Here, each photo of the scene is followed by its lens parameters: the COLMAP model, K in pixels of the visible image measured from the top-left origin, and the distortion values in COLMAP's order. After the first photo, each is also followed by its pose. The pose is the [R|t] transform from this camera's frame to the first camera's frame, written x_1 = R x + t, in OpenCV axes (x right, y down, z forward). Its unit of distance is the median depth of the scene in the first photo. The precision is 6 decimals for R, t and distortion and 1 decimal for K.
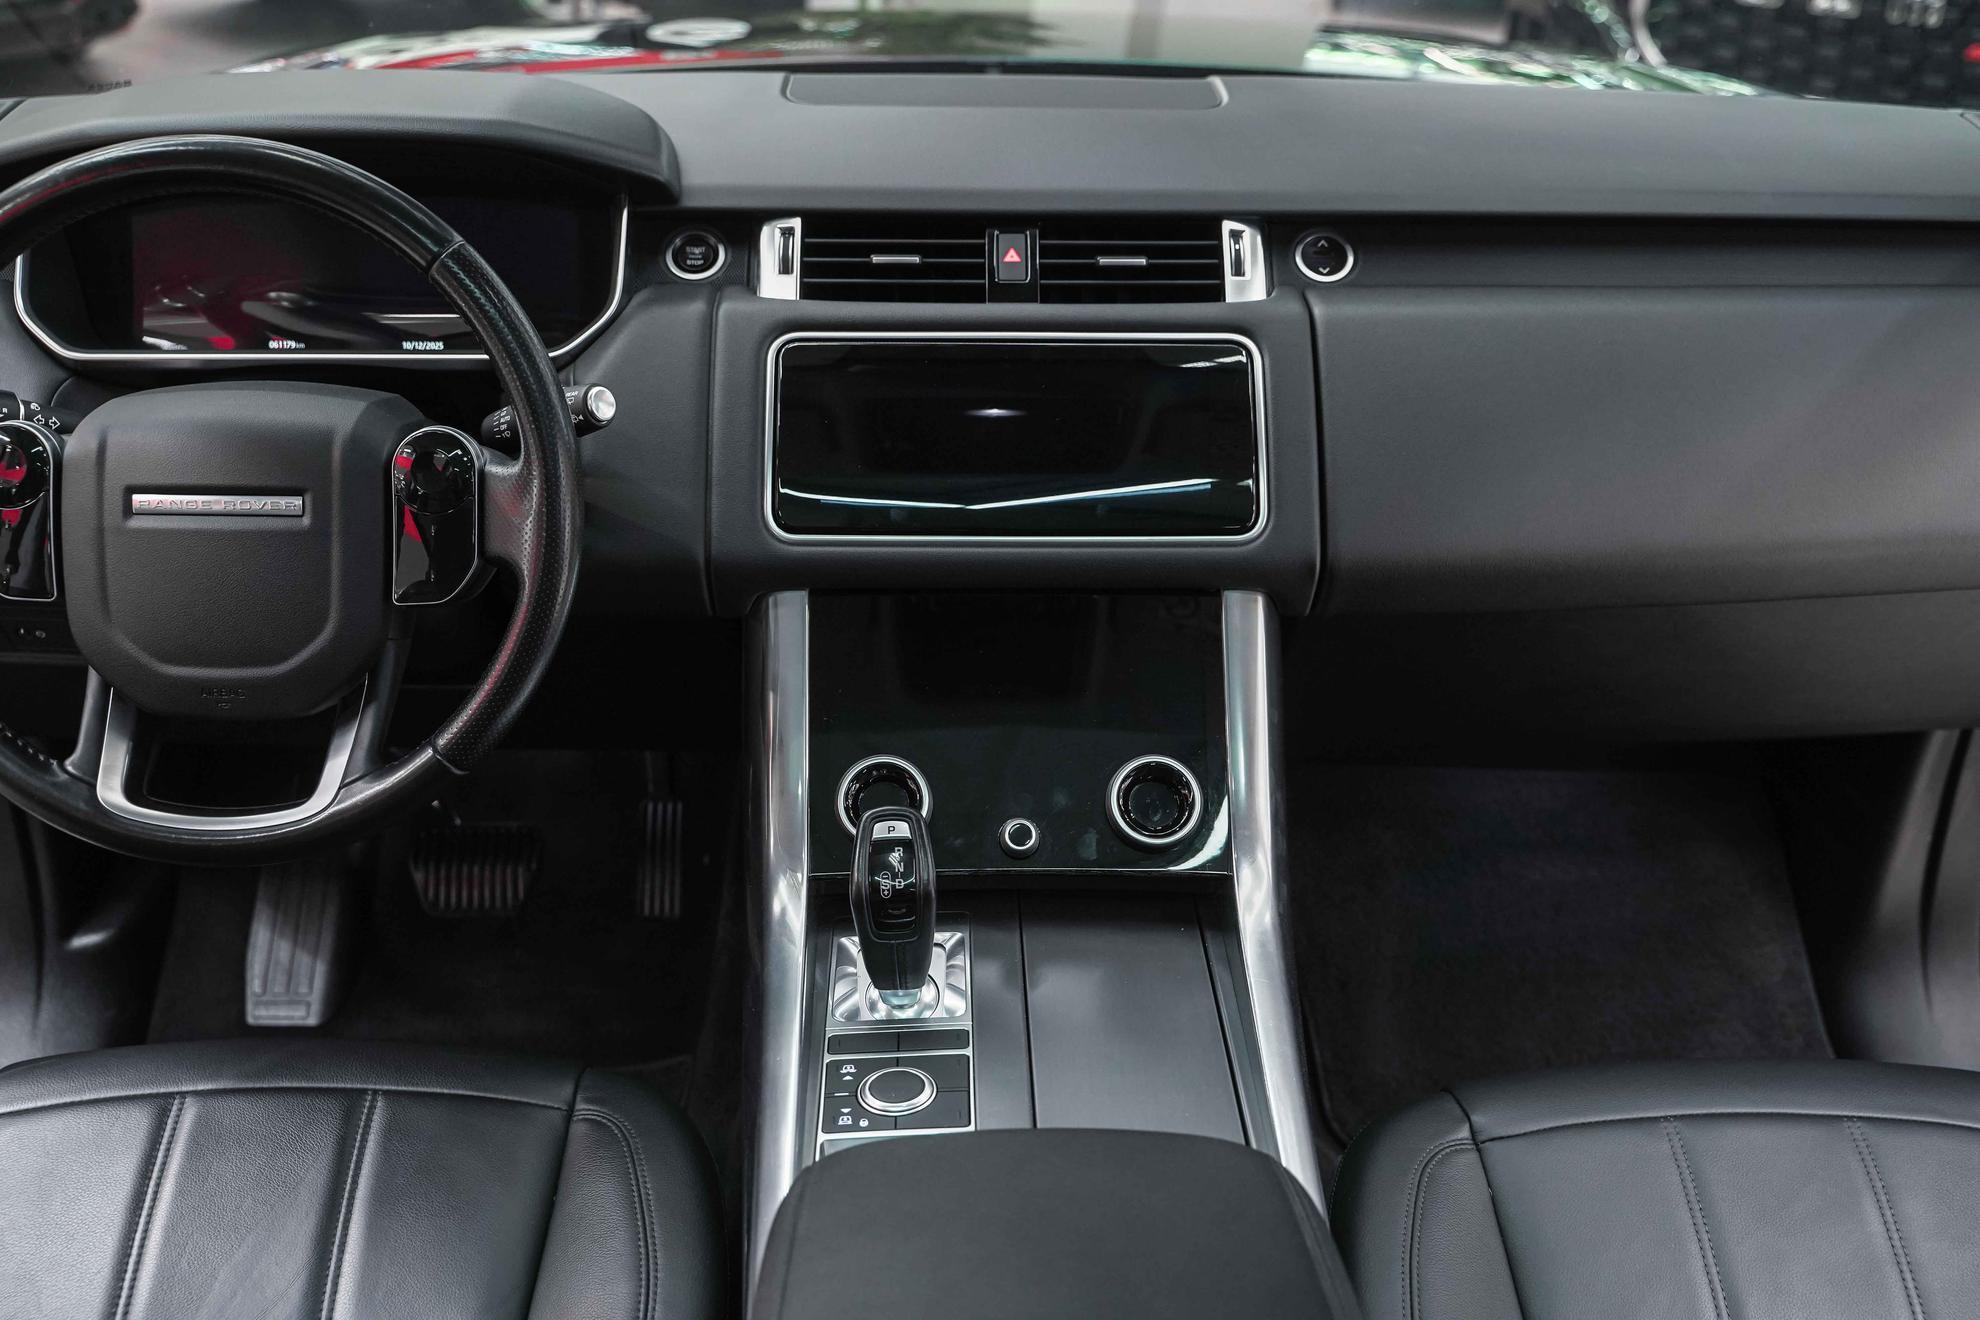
lens RADIAL K [[2123.6, 0, 998.2], [0, 2123.6, 658.6], [0, 0, 1]] dist [-0.013948, 0.000000]
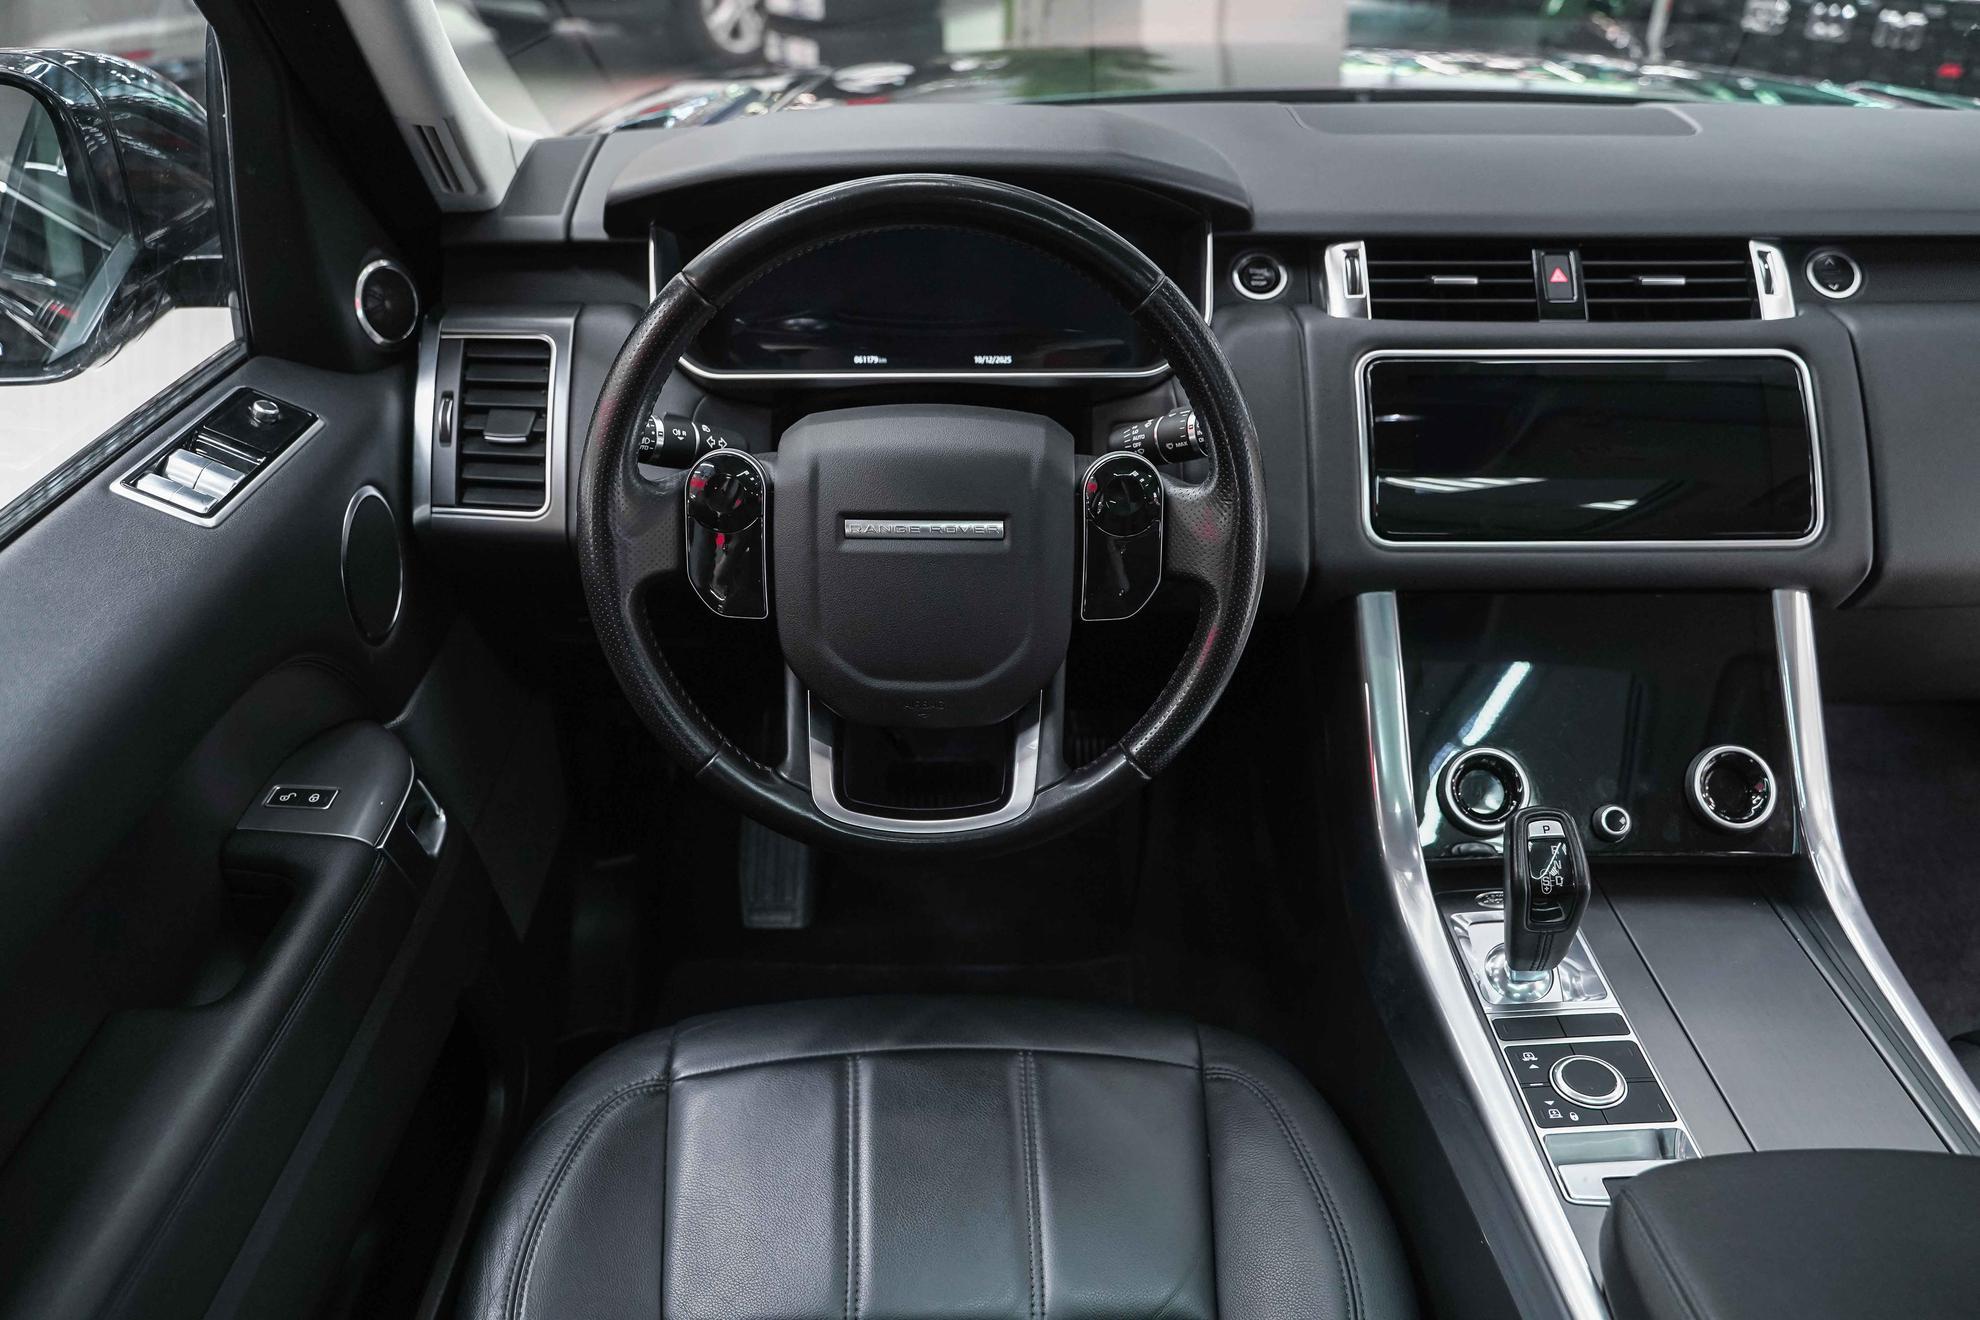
lens RADIAL K [[1593.6, 0, 980.9], [0, 1593.6, 662.3], [0, 0, 1]] dist [-0.026628, 0.019485]
pose [[0.999762, -0.003180, -0.021570, -0.274421], [0.004788, 0.997176, 0.074946, -0.055755], [0.021271, -0.075031, 0.996954, 0.173344]]
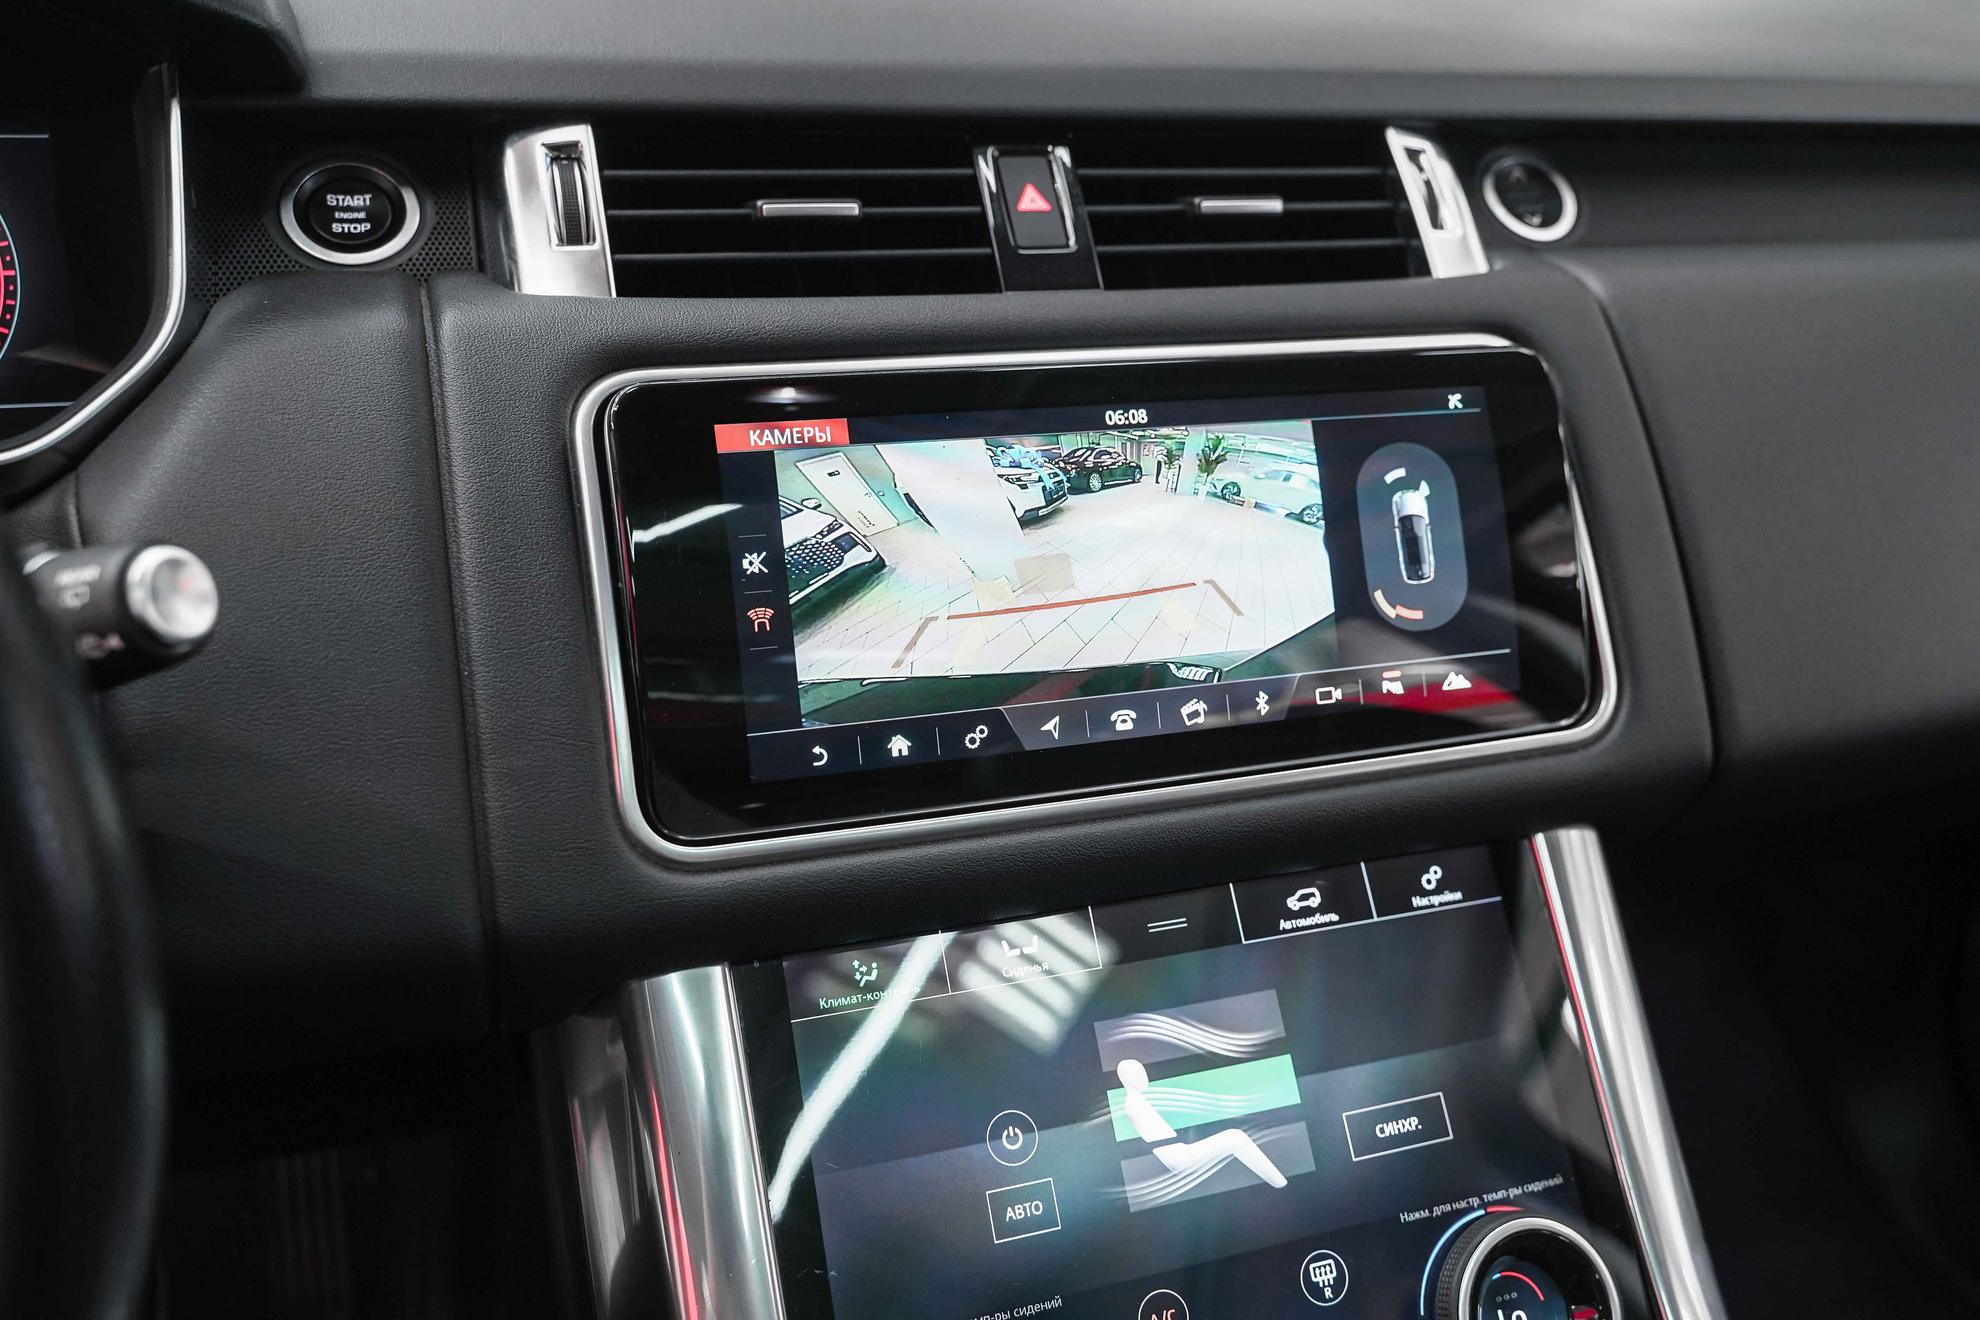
lens RADIAL K [[1709.6, 0, 1035.4], [0, 1709.6, 623.2], [0, 0, 1]] dist [-0.008237, 0.008435]
pose [[0.949628, -0.090139, 0.300136, -0.123959], [0.090083, 0.995835, 0.014055, -0.096899], [-0.300153, 0.013690, 0.953793, 0.623685]]
